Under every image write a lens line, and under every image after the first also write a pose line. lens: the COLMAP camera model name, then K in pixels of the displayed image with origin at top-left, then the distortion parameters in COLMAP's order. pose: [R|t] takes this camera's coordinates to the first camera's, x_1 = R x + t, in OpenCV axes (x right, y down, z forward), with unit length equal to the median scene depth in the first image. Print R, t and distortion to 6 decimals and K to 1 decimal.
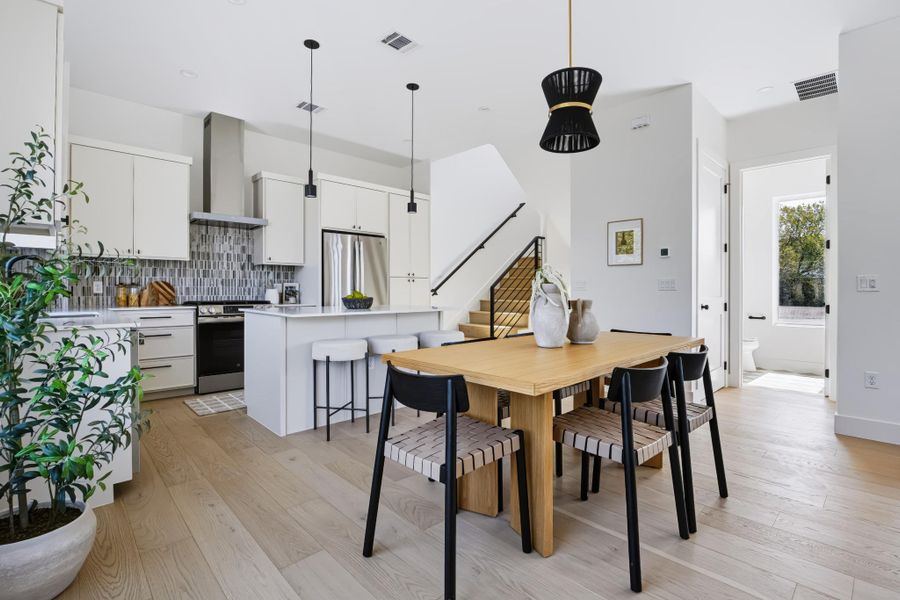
lens RADIAL K [[423.6, 0, 438.5], [0, 423.6, 287.1], [0, 0, 1]] dist [-0.013563, 0.005366]
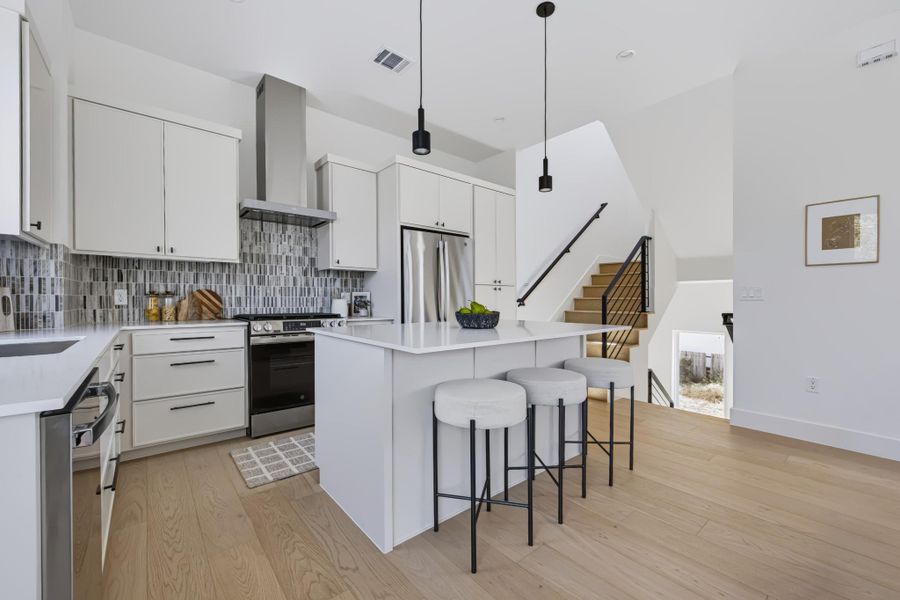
lens RADIAL K [[359.7, 0, 437.2], [0, 359.7, 300.6], [0, 0, 1]] dist [0.001235, -0.000597]
pose [[0.998457, -0.001580, -0.055504, -0.189751], [0.002035, 0.999965, 0.008144, 0.002330], [0.055490, -0.008244, 0.998425, 0.356396]]
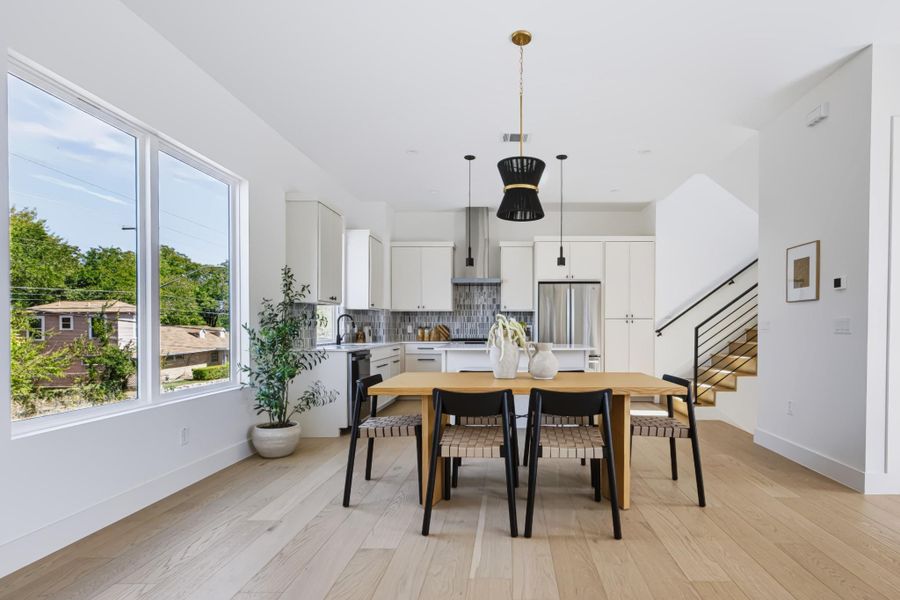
lens RADIAL K [[423.6, 0, 505.5], [0, 423.6, 330.9], [0, 0, 1]] dist [-0.013563, 0.005366]
pose [[0.730799, 0.002484, -0.682588, 0.560012], [0.006101, 0.999930, 0.010171, -0.006835], [0.682566, -0.011597, 0.730732, 0.035780]]
